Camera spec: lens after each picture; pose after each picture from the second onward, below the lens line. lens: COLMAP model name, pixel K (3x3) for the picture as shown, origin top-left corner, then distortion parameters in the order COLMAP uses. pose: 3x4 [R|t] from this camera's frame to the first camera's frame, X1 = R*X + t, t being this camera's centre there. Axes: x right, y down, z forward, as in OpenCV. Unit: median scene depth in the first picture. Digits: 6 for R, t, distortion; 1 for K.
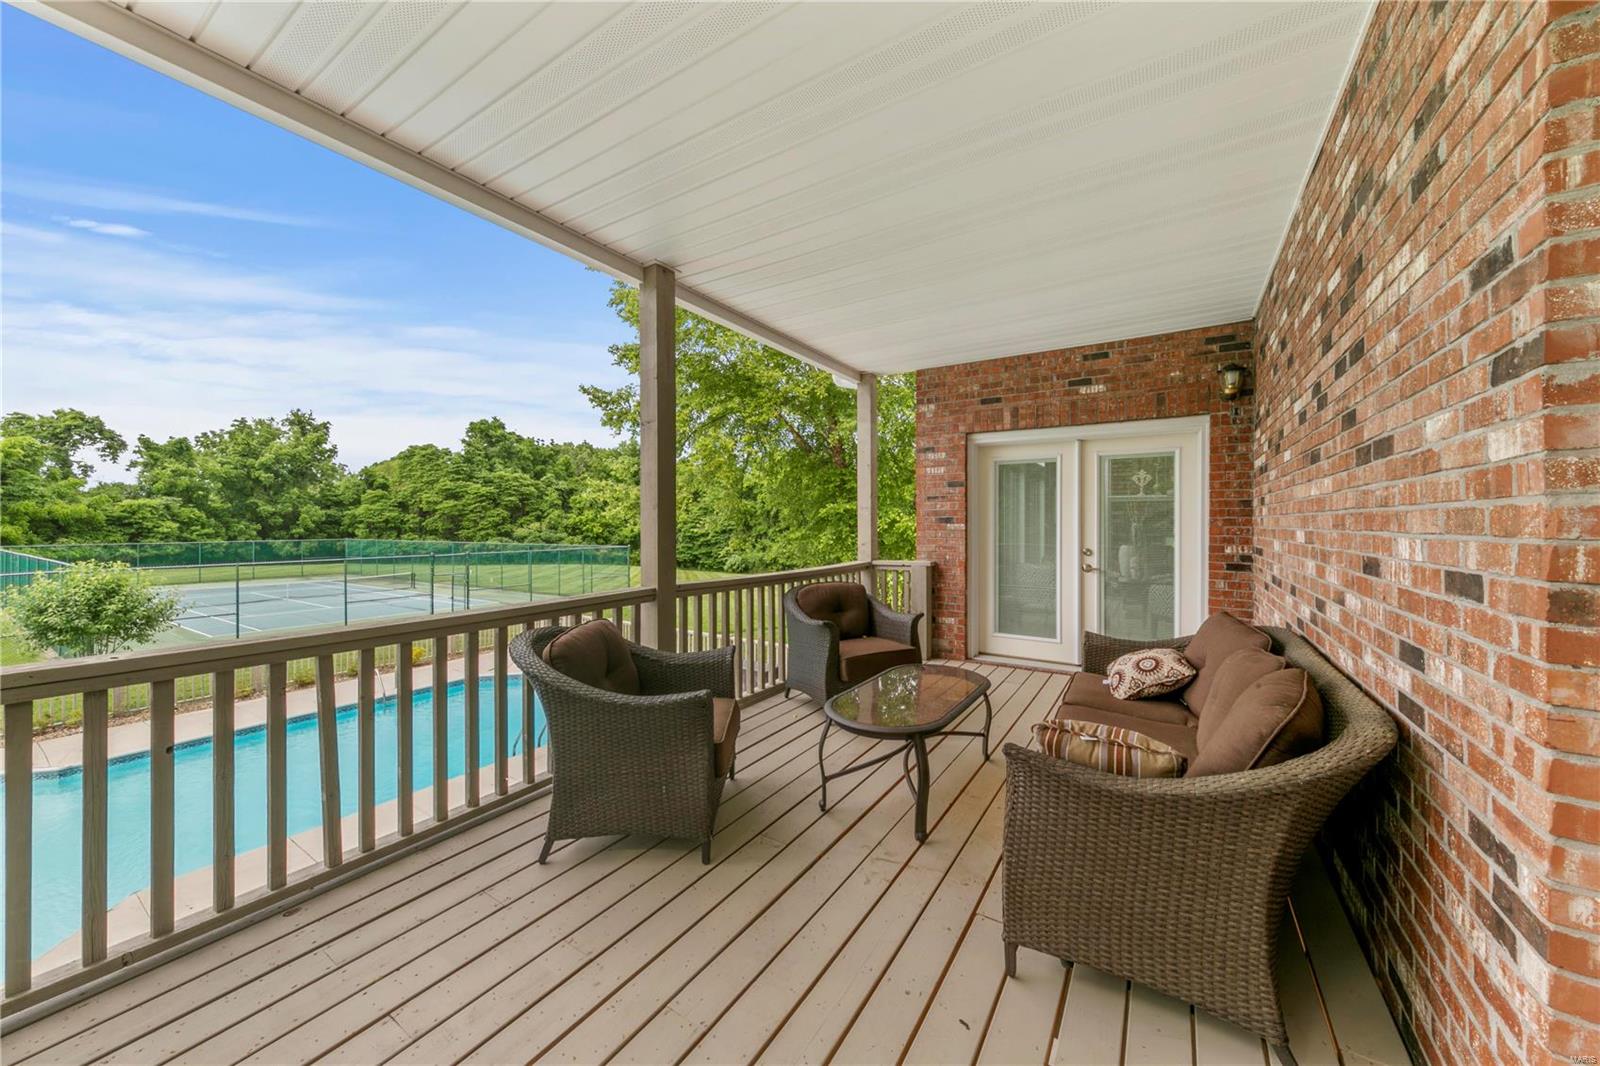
lens RADIAL K [[569.7, 0, 804.9], [0, 569.7, 524.6], [0, 0, 1]] dist [0.011175, -0.003347]
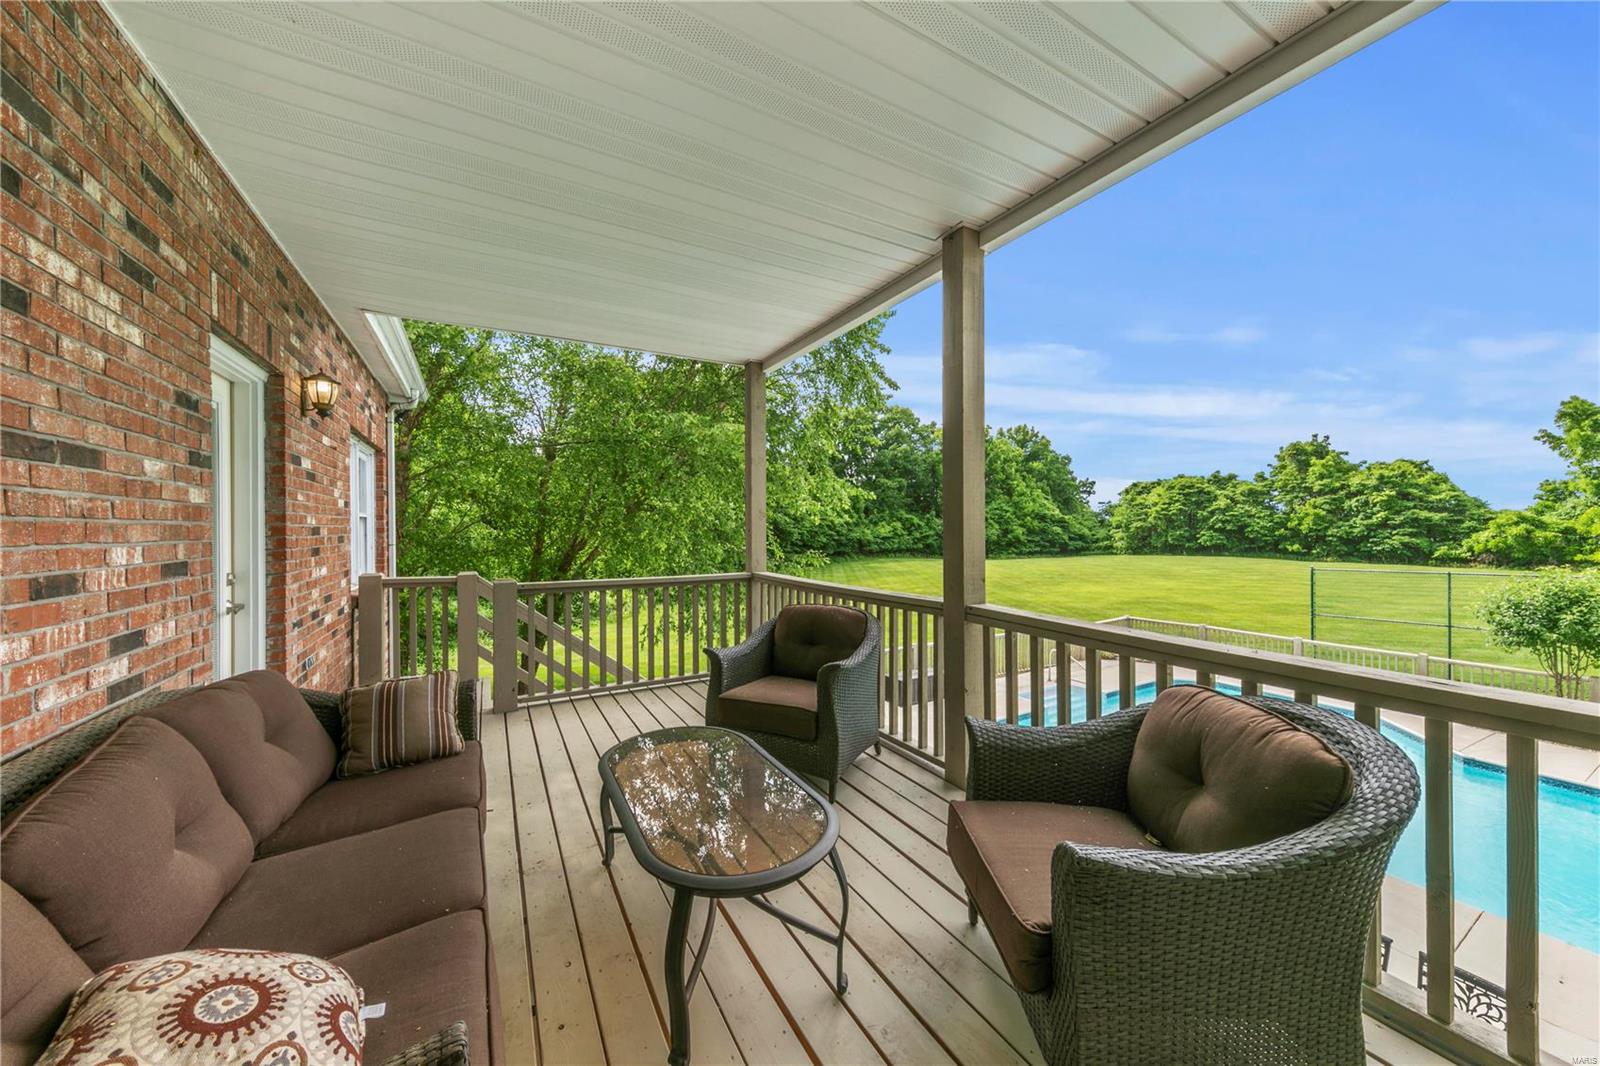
lens RADIAL K [[569.7, 0, 804.9], [0, 569.7, 524.6], [0, 0, 1]] dist [0.011175, -0.003347]
pose [[-0.470310, -0.002710, -0.882497, 0.883686], [-0.000175, 0.999996, -0.002978, -0.012058], [0.882501, -0.001246, -0.470308, 1.723232]]
